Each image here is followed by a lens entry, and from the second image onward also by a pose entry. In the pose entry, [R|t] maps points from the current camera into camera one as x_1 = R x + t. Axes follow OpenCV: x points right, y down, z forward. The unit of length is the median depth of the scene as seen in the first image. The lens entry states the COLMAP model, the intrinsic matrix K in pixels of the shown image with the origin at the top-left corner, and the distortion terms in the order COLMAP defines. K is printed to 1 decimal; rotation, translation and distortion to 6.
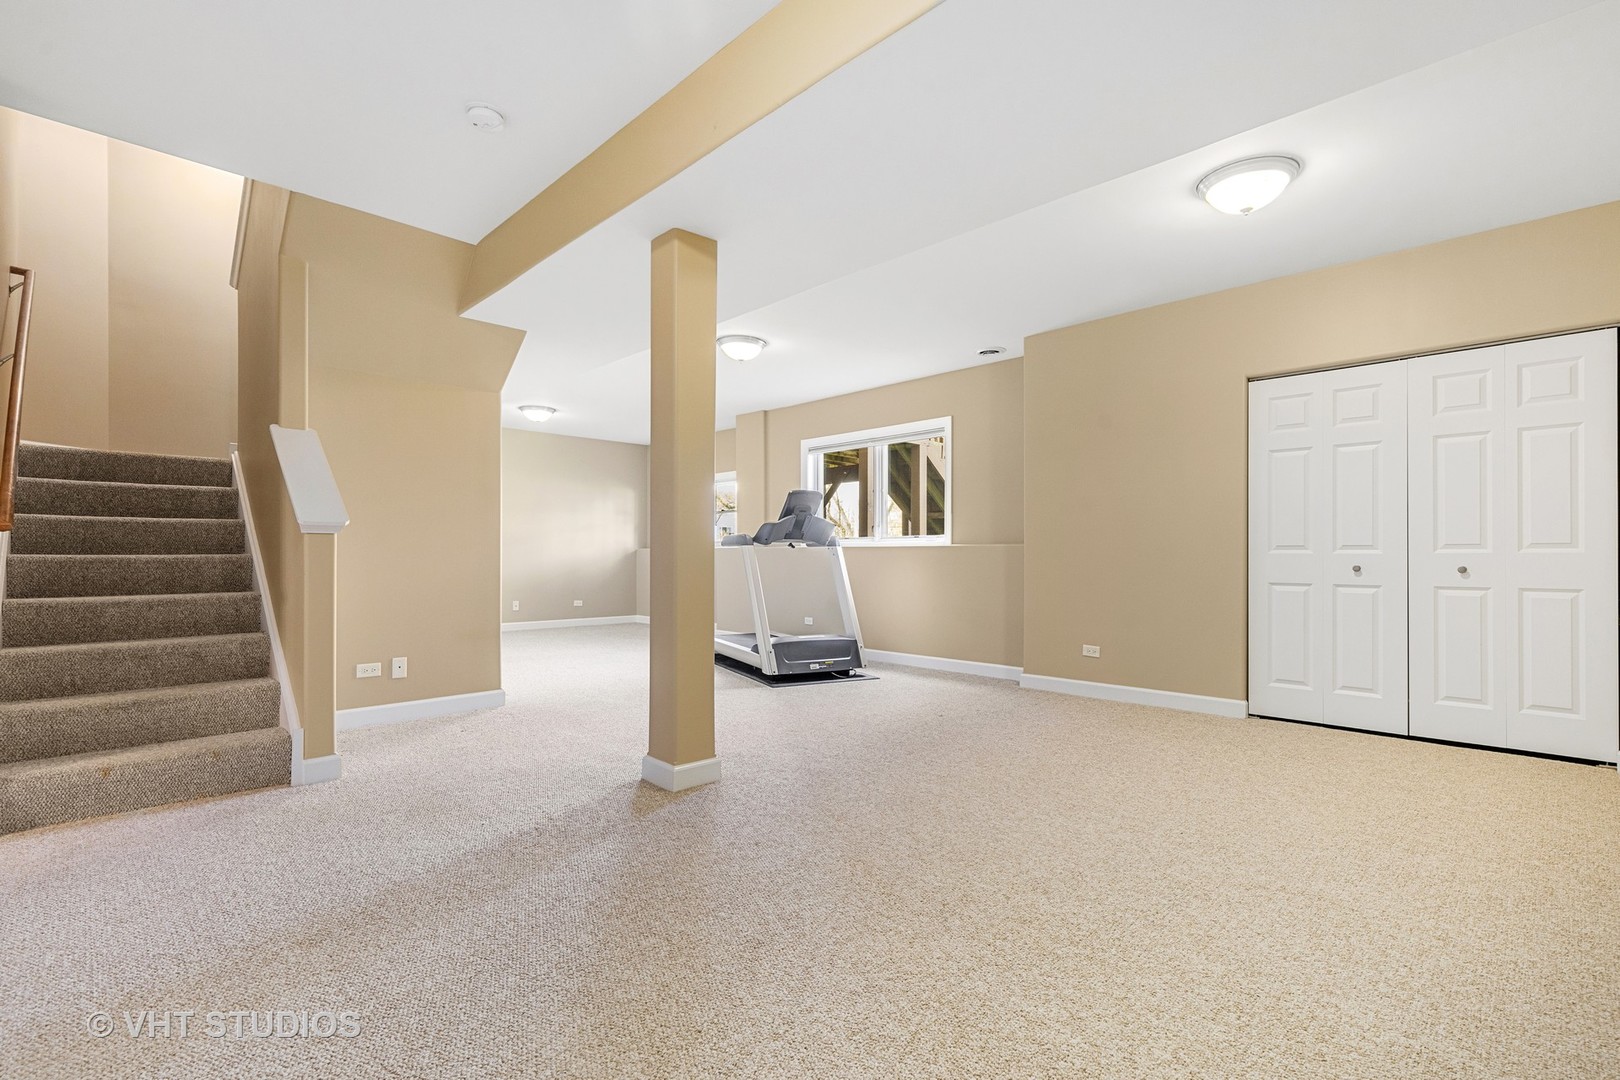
lens RADIAL K [[738.7, 0, 809.0], [0, 738.7, 553.7], [0, 0, 1]] dist [0.001191, 0.000023]
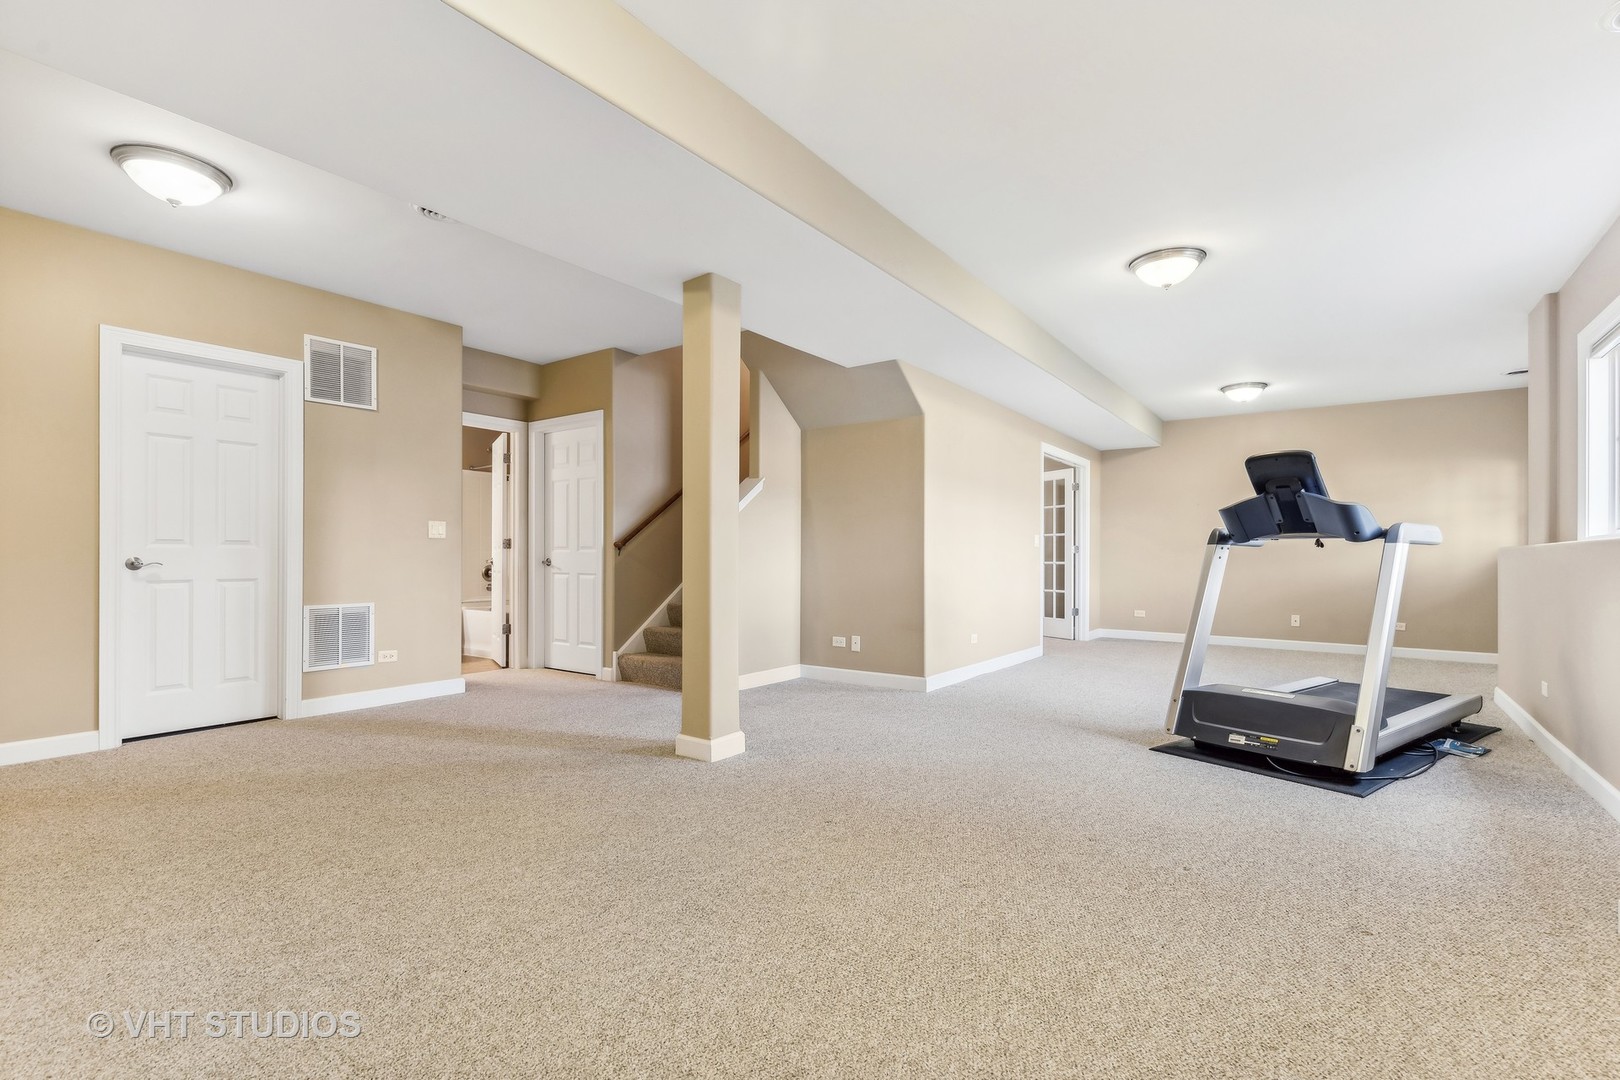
lens RADIAL K [[738.7, 0, 809.0], [0, 738.7, 553.7], [0, 0, 1]] dist [0.001191, 0.000023]
pose [[0.181507, -0.002580, -0.983386, 0.708191], [-0.004831, 0.999982, -0.003515, 0.001655], [0.983378, 0.005389, 0.181491, 0.686698]]
